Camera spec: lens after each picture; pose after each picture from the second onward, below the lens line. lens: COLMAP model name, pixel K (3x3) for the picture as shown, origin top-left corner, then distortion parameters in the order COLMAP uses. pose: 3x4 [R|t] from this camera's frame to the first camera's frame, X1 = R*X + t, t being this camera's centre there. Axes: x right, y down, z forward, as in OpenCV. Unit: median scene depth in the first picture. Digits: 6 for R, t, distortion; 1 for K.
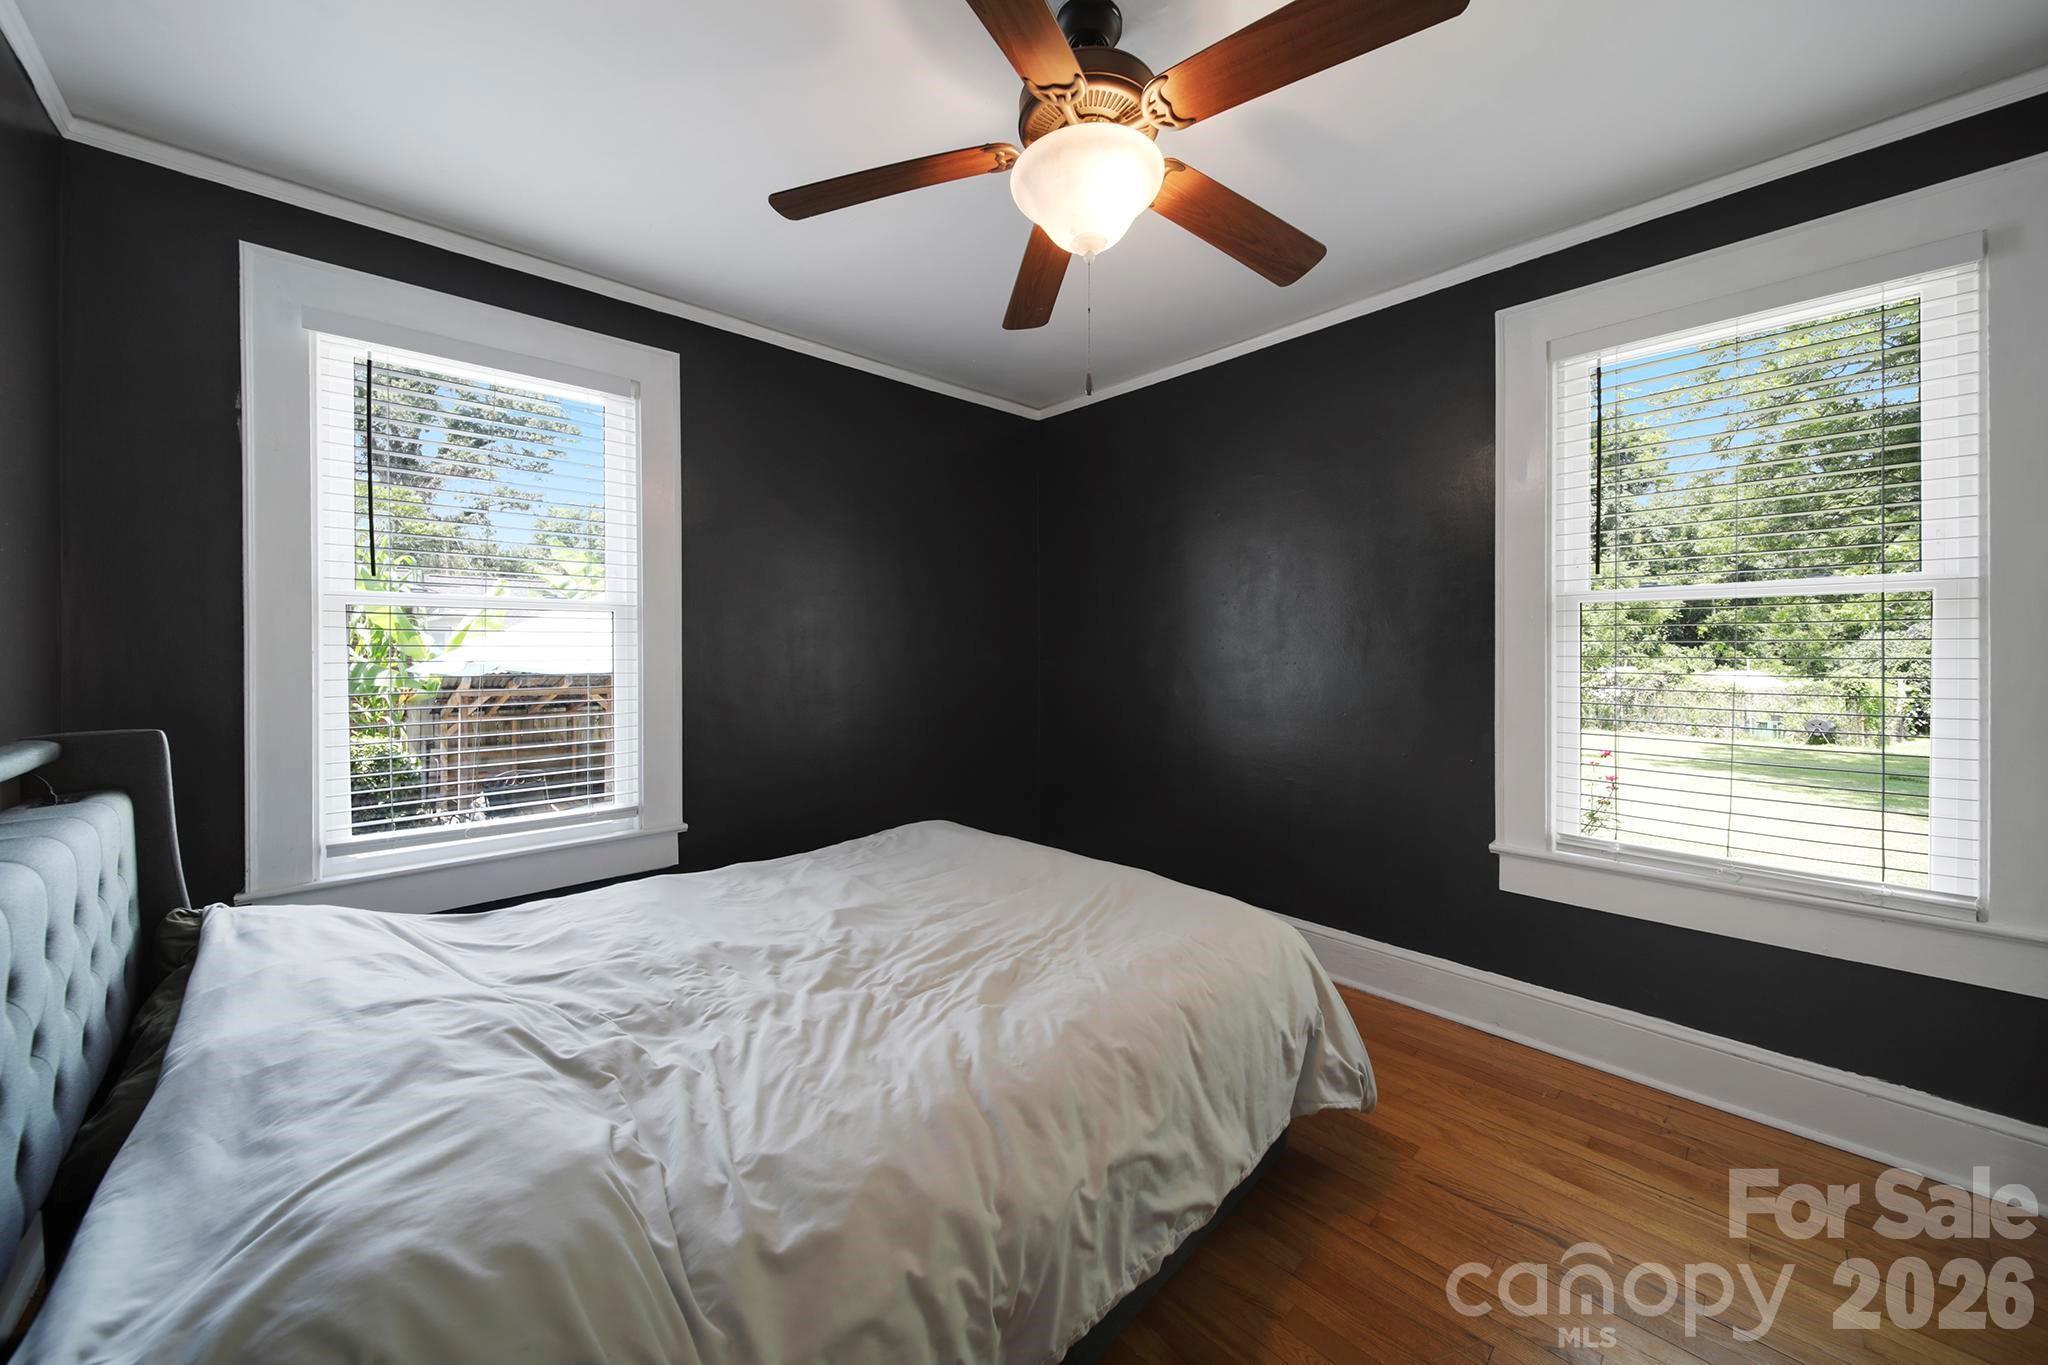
lens RADIAL K [[718.0, 0, 1024.6], [0, 718.0, 673.4], [0, 0, 1]] dist [-0.001788, -0.000315]
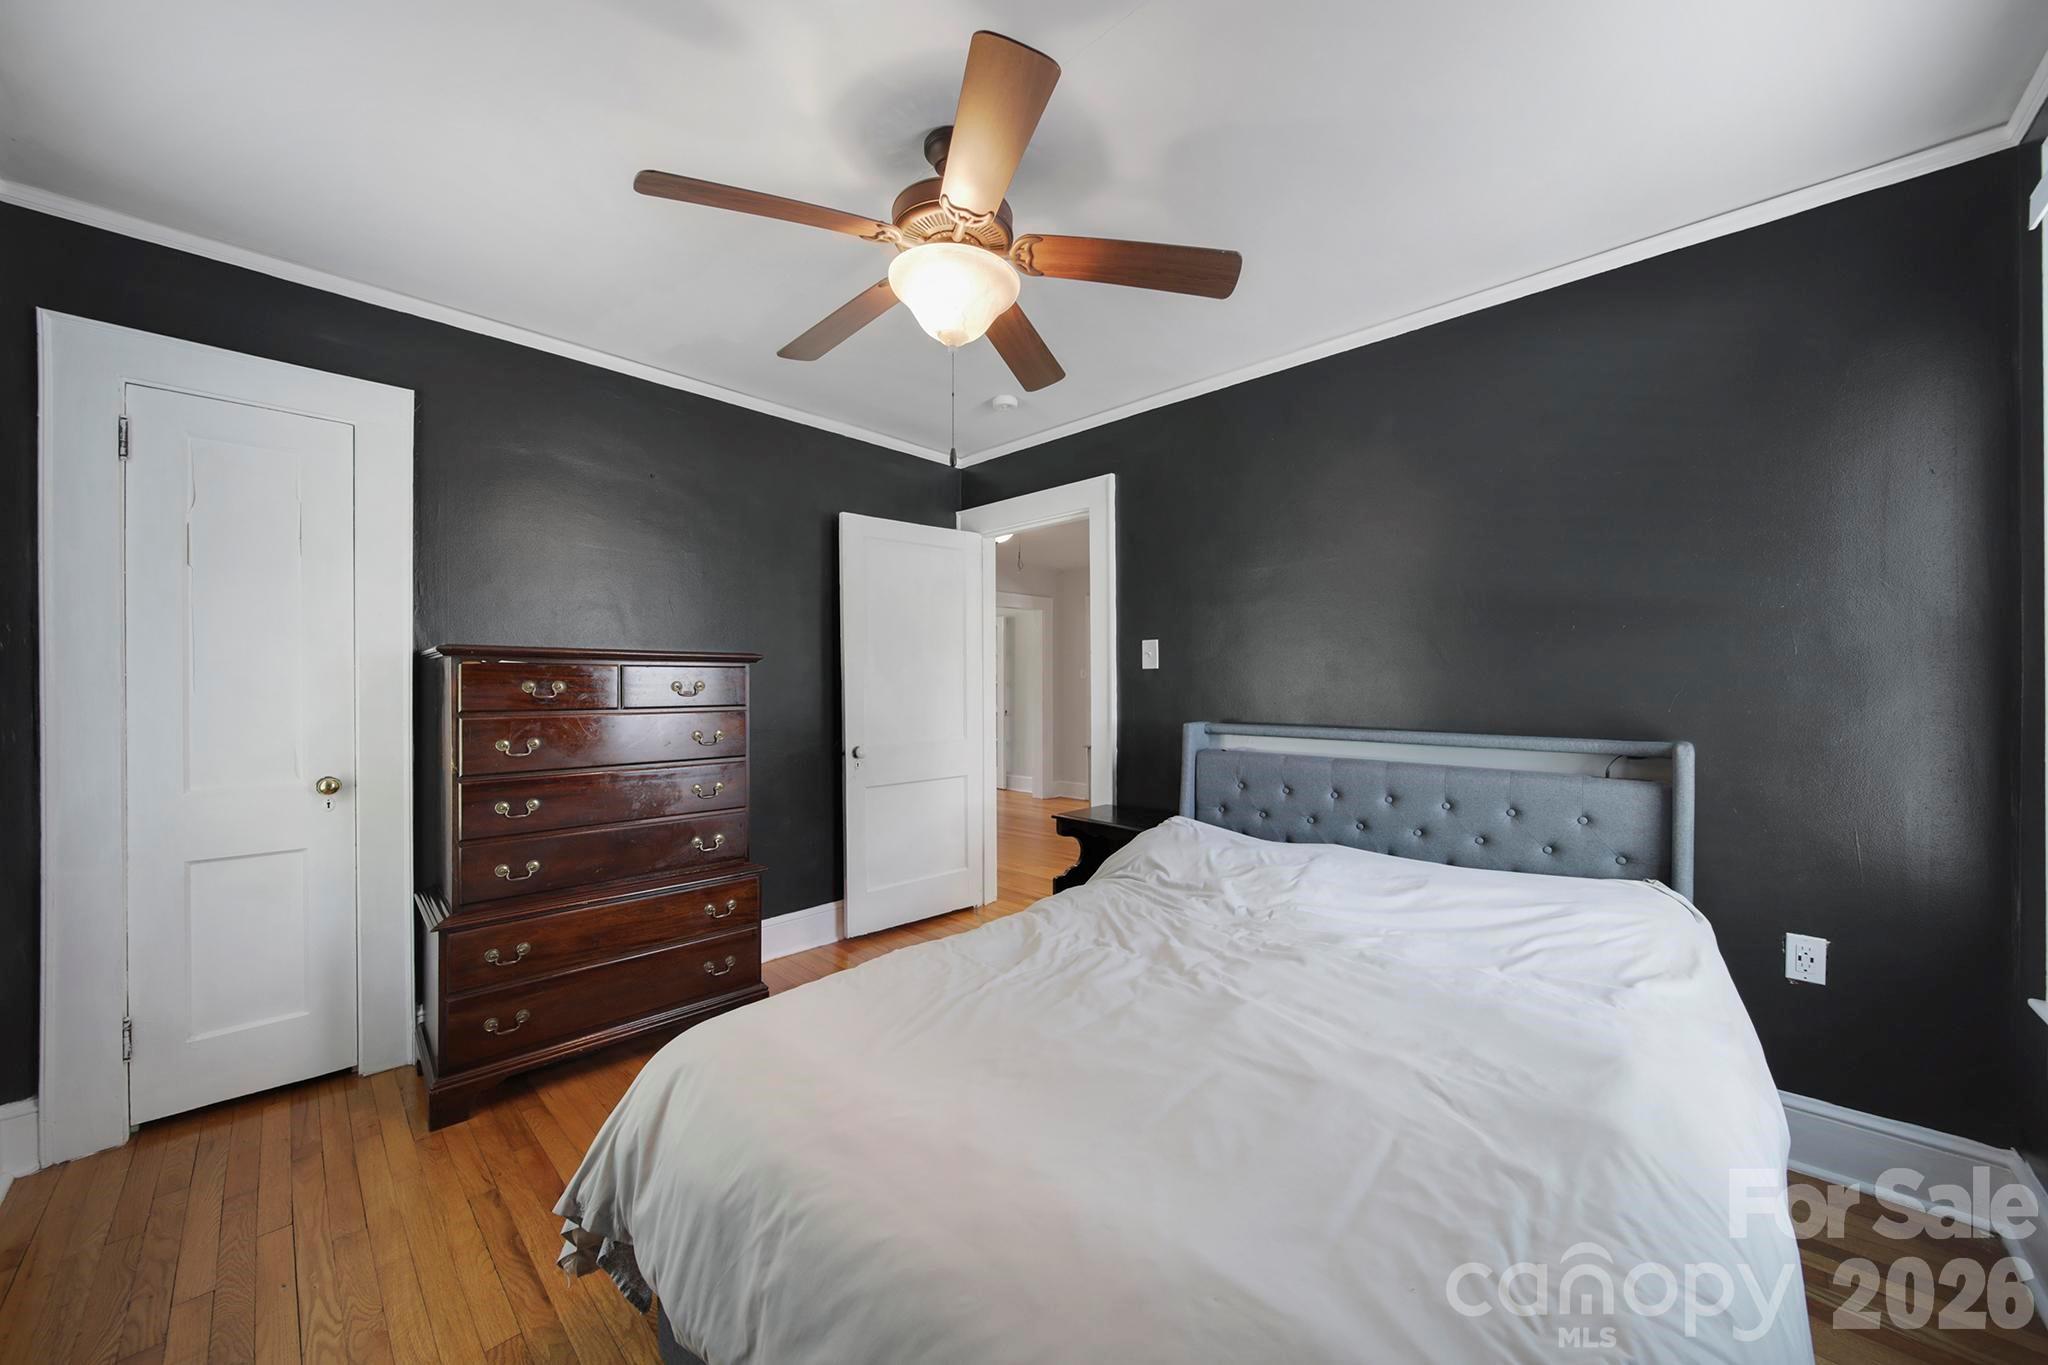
lens RADIAL K [[718.0, 0, 1024.6], [0, 718.0, 673.4], [0, 0, 1]] dist [-0.001788, -0.000315]
pose [[-0.998920, 0.002567, -0.046384, 0.027736], [0.002183, 0.999963, 0.008321, -0.059546], [0.046404, 0.008211, -0.998889, 2.016460]]
